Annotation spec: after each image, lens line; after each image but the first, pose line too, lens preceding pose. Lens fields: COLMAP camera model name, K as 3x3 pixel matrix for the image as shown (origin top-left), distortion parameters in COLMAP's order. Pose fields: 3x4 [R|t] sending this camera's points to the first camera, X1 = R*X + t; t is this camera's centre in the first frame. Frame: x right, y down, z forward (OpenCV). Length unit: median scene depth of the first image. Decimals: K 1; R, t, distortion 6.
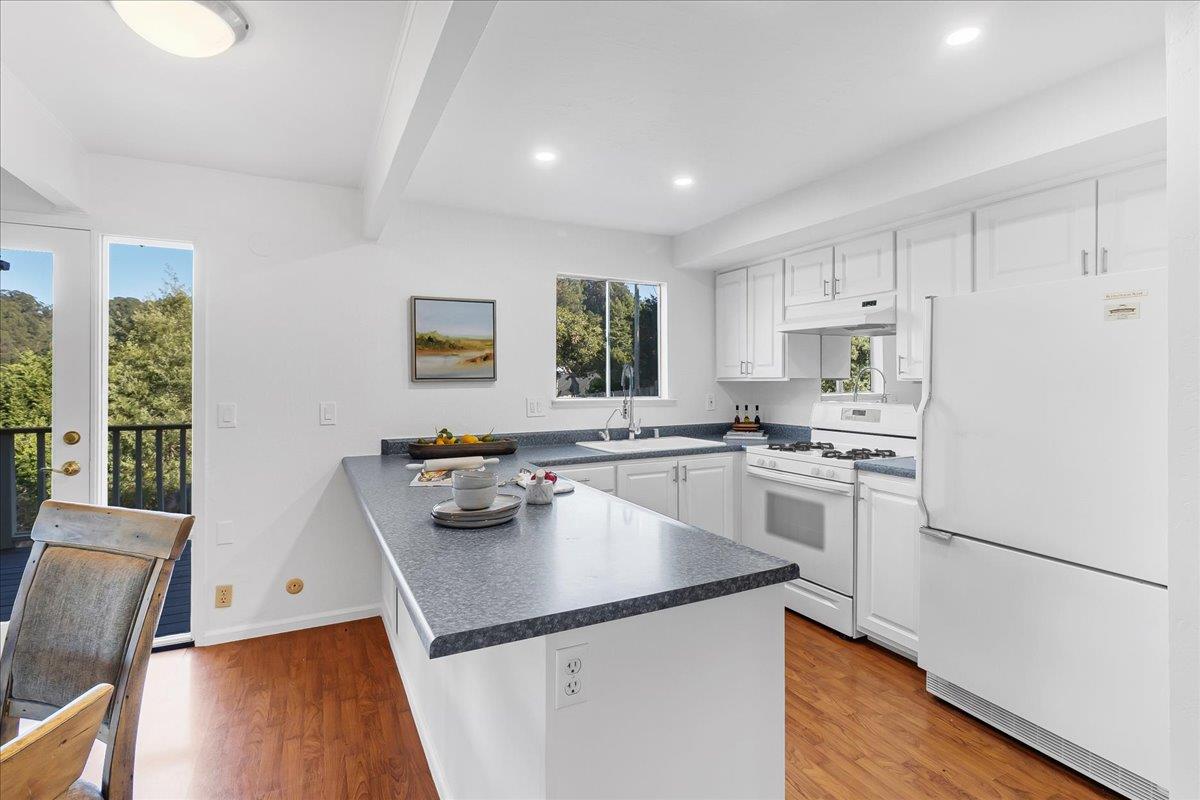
lens RADIAL K [[559.3, 0, 597.6], [0, 559.3, 379.2], [0, 0, 1]] dist [0.000922, 0.000367]
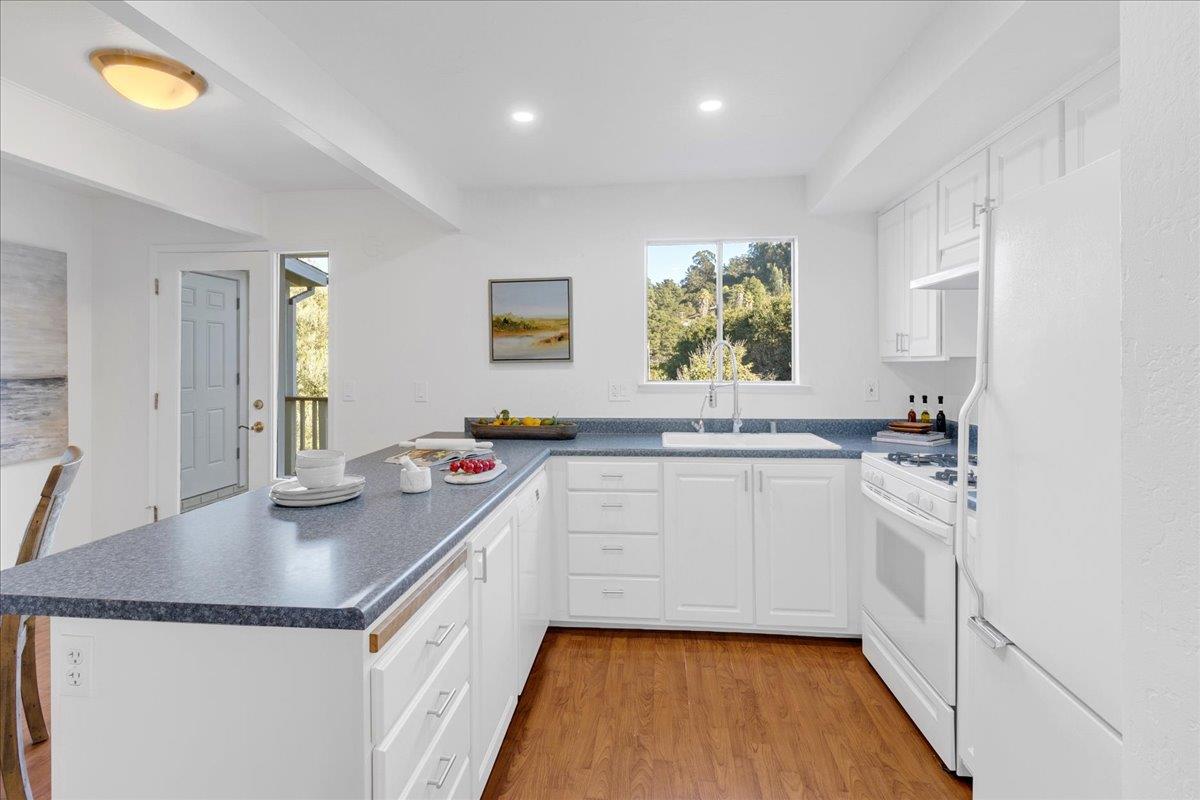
lens RADIAL K [[576.0, 0, 598.7], [0, 576.0, 360.6], [0, 0, 1]] dist [0.001744, 0.000658]
pose [[0.838568, -0.004172, -0.544780, 0.404380], [0.003625, 0.999991, -0.002079, 0.002972], [0.544784, -0.000231, 0.838576, 0.211230]]
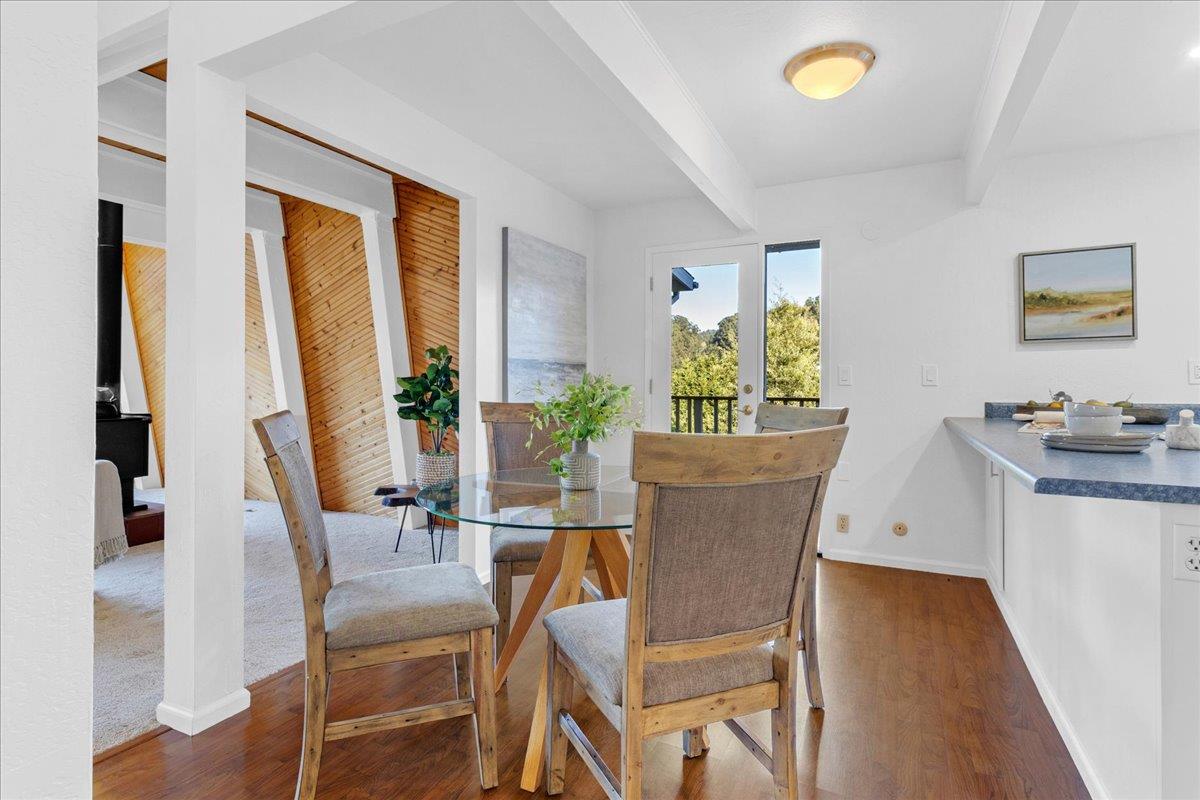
lens RADIAL K [[607.7, 0, 598.4], [0, 607.7, 381.0], [0, 0, 1]] dist [0.000903, -0.001056]
pose [[0.598711, -0.004530, -0.800952, 0.065646], [0.001277, 0.999988, -0.004701, 0.070736], [0.800964, 0.001792, 0.598710, -0.191482]]
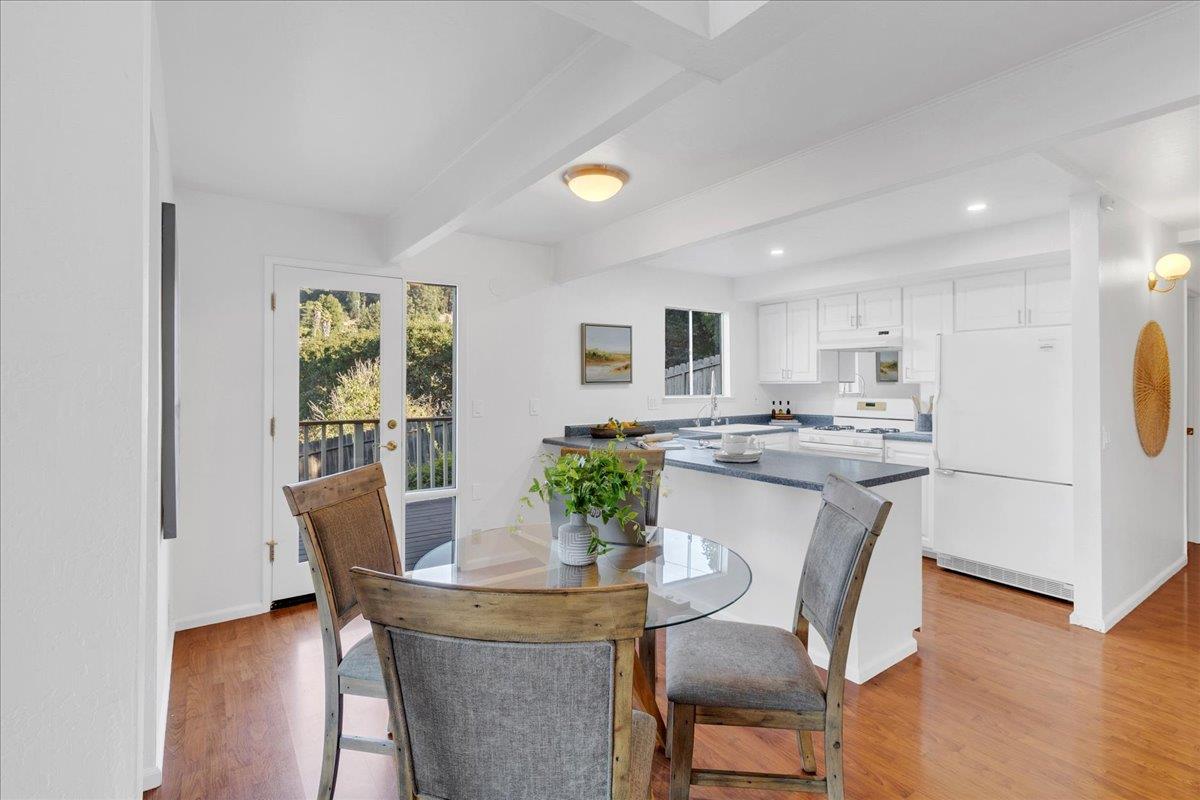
lens RADIAL K [[559.3, 0, 597.6], [0, 559.3, 379.2], [0, 0, 1]] dist [0.000922, 0.000367]
pose [[0.988969, -0.000621, 0.148124, -0.489430], [0.001412, 0.999985, -0.005230, -0.001127], [-0.148118, 0.005382, 0.988955, -0.379309]]
